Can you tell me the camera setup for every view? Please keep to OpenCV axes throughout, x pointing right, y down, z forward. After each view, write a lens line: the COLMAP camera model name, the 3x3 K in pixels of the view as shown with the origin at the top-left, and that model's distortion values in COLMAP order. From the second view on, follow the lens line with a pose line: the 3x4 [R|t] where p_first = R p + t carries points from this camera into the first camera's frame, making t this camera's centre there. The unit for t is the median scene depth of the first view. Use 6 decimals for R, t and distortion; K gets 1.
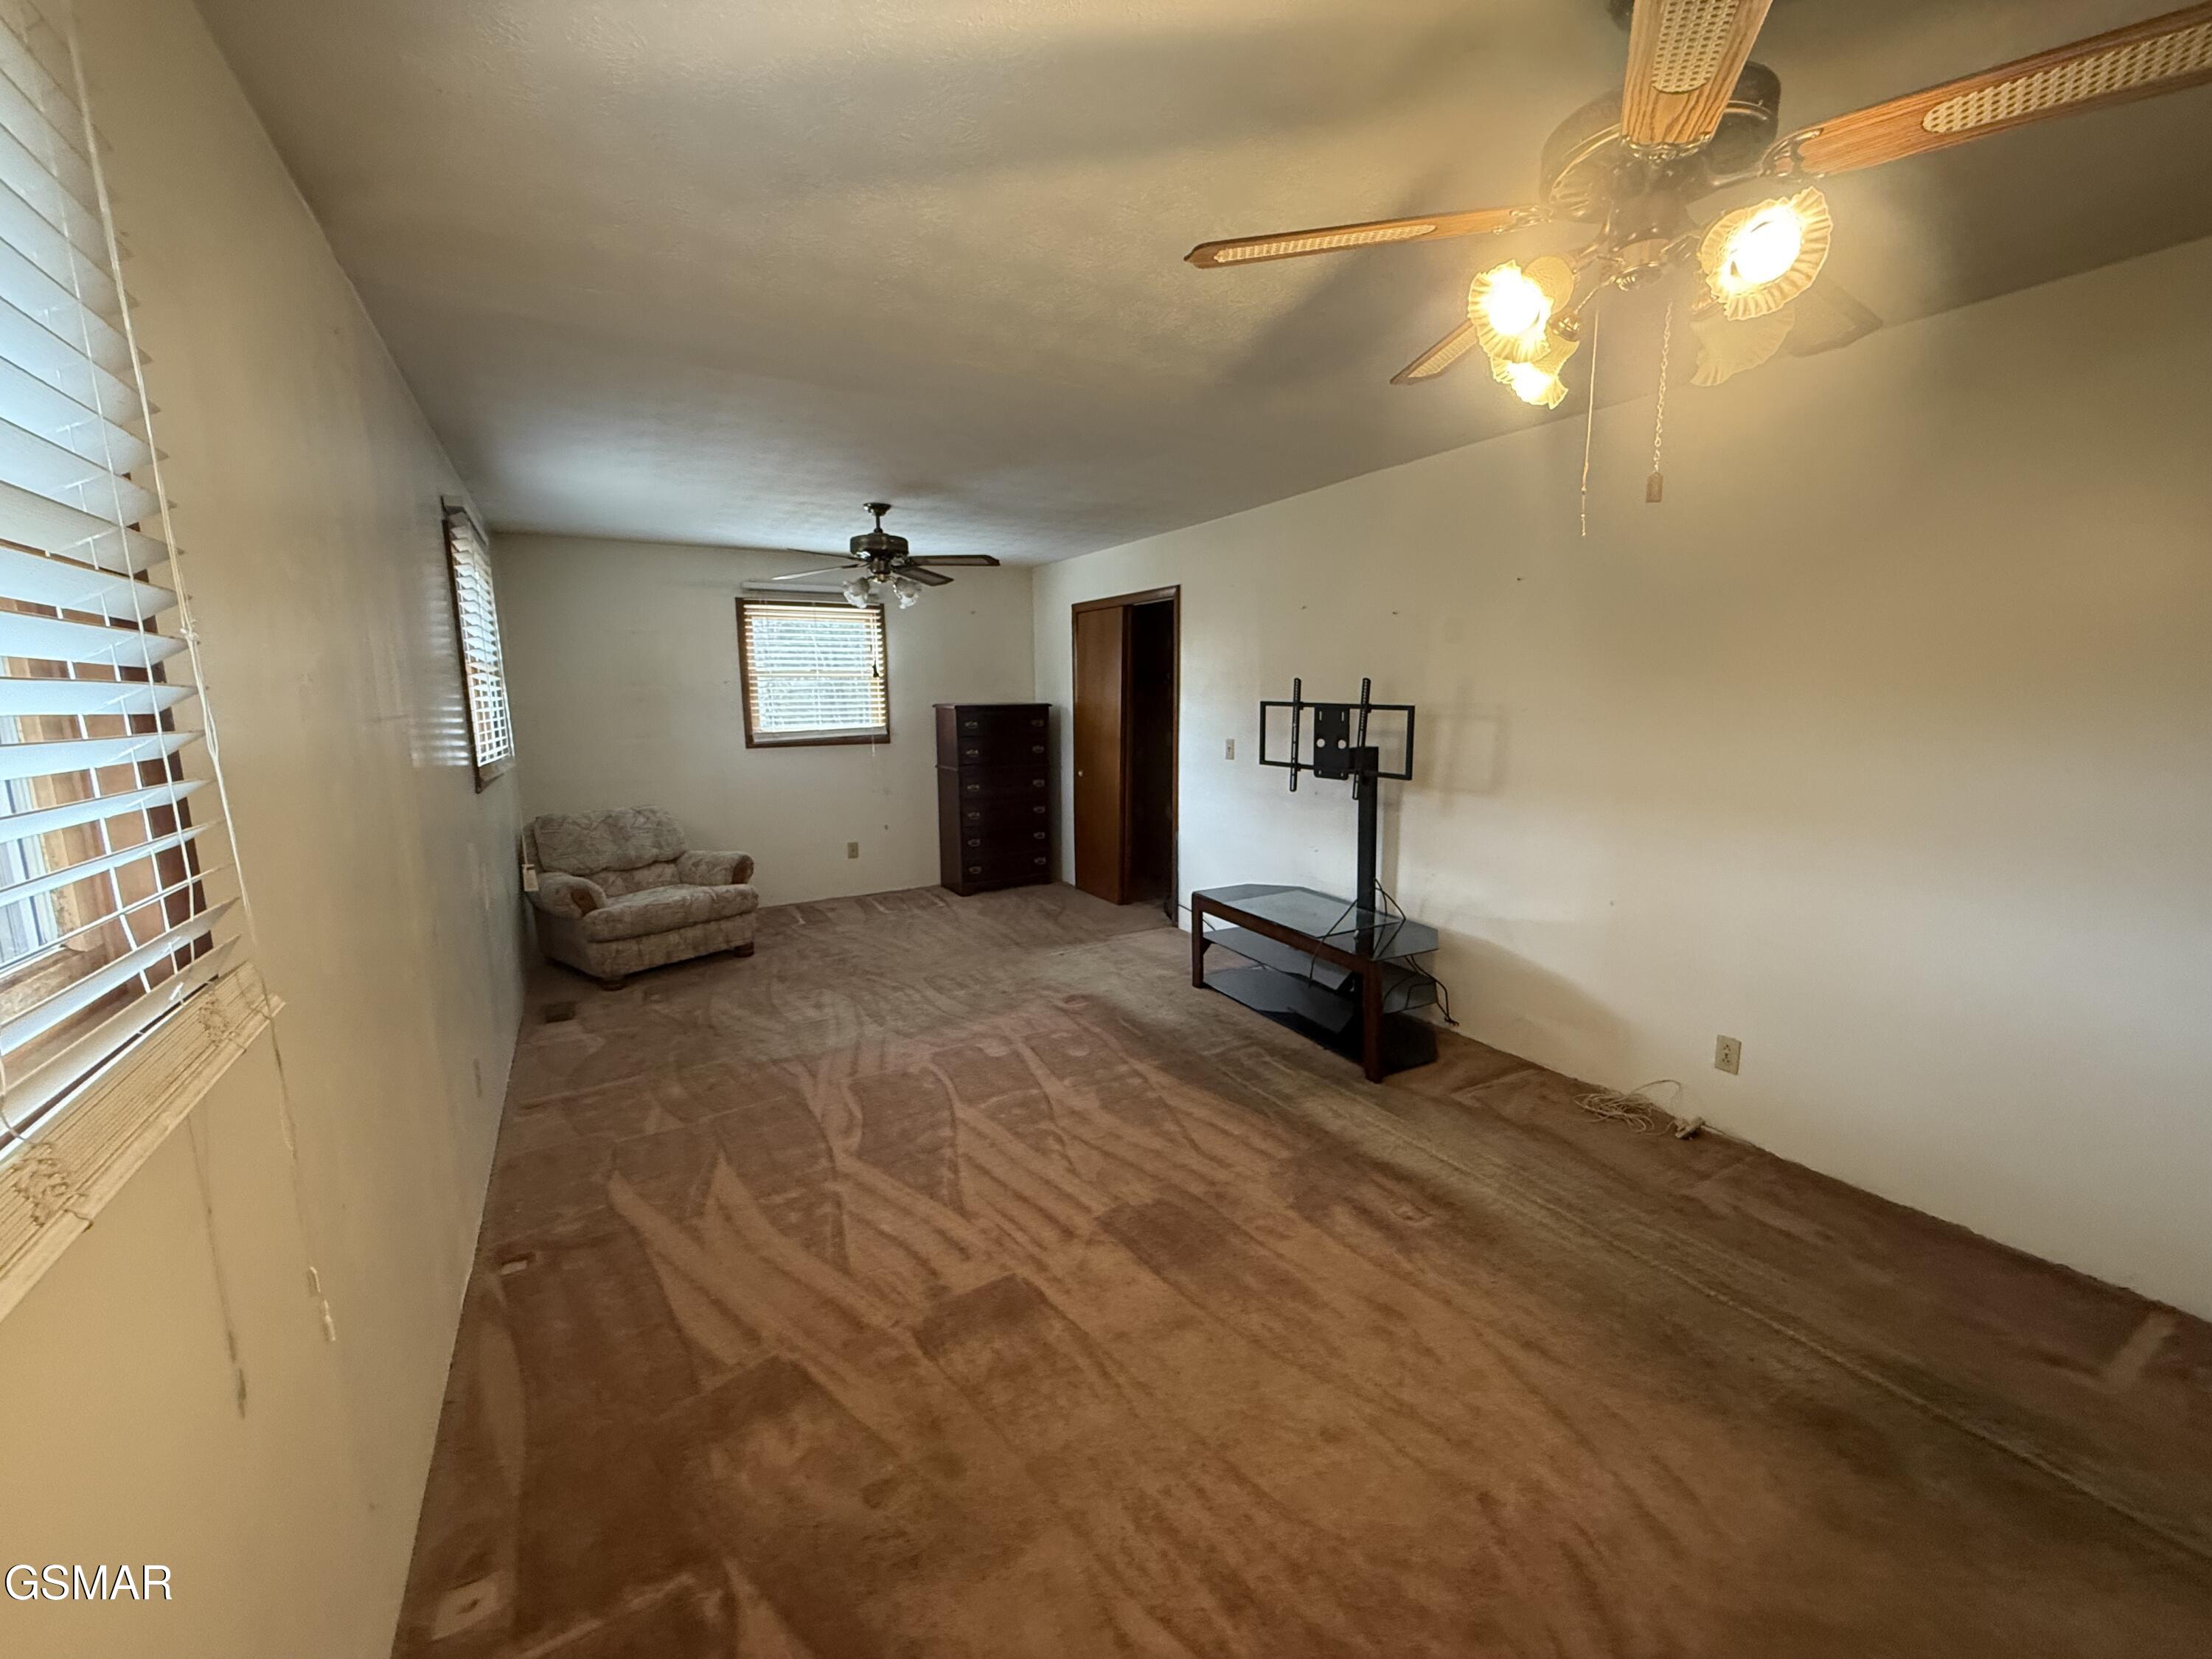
lens RADIAL K [[880.3, 0, 1106.3], [0, 880.3, 831.0], [0, 0, 1]] dist [-0.000438, 0.001005]
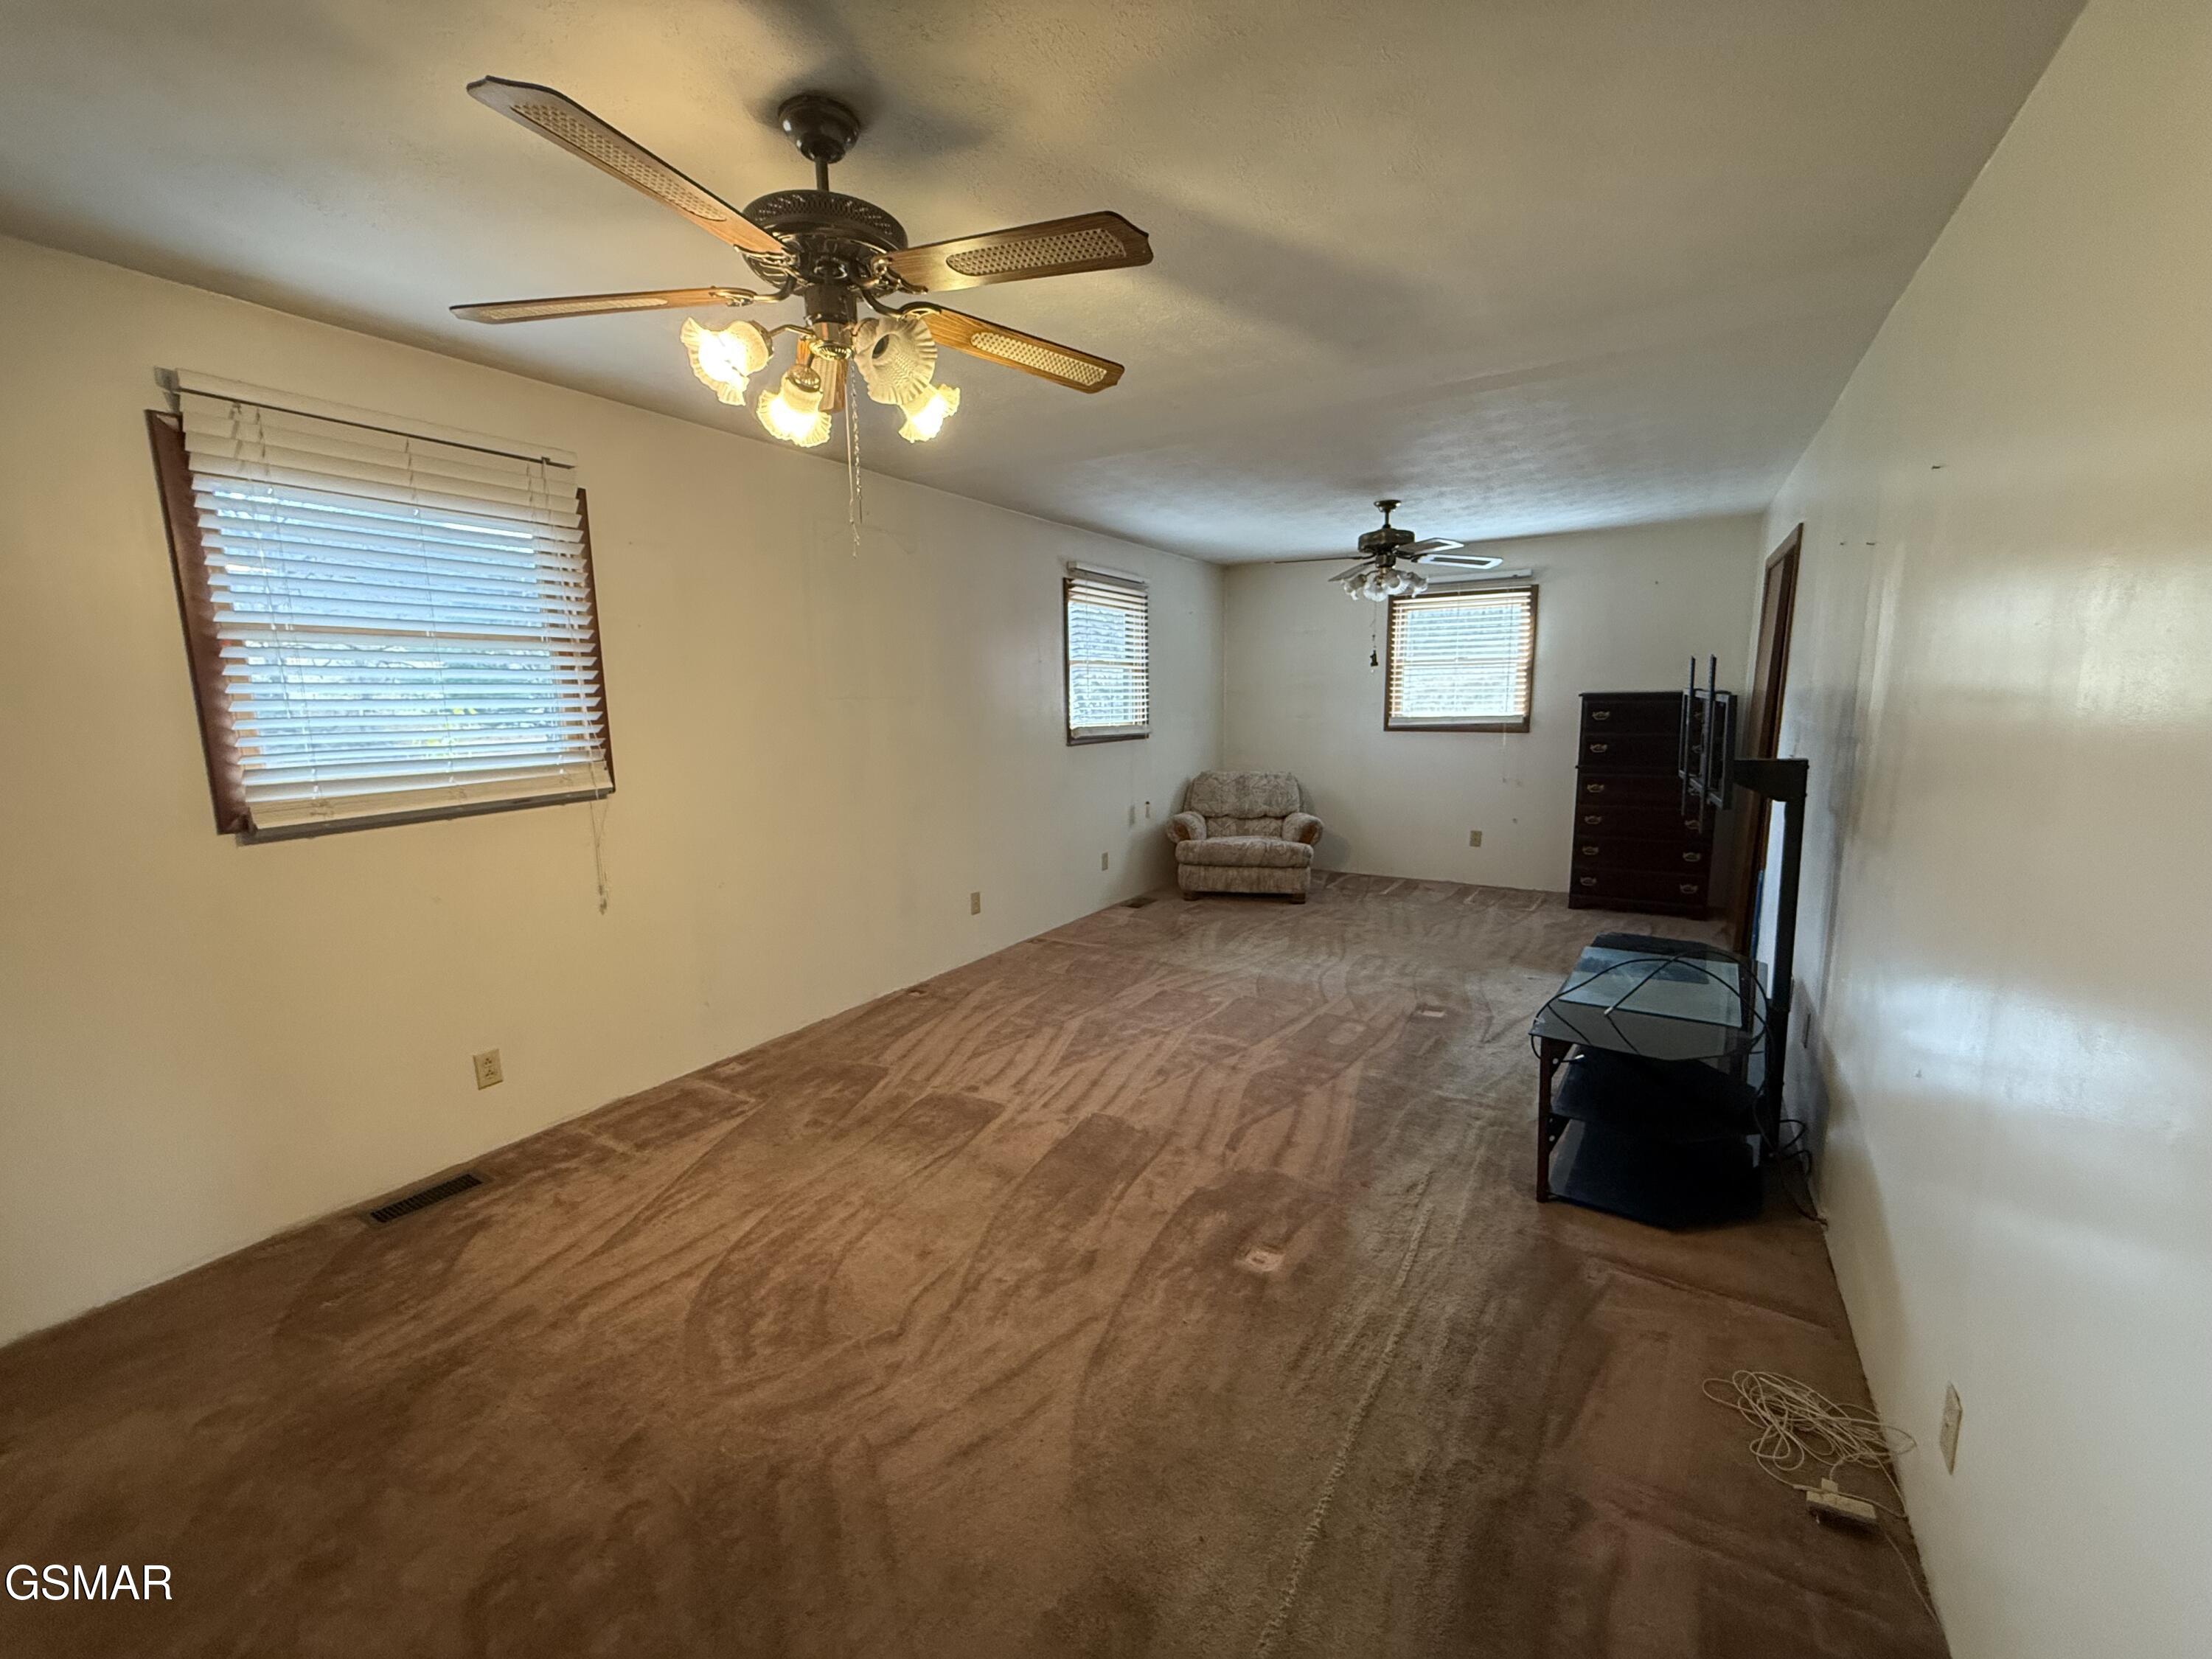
lens RADIAL K [[880.3, 0, 1094.6], [0, 880.3, 825.3], [0, 0, 1]] dist [-0.000438, 0.001005]
pose [[0.463708, 0.134995, -0.875643, 0.642255], [-0.128149, 0.988151, 0.084477, -0.036005], [0.876671, 0.073040, 0.475513, 0.253450]]
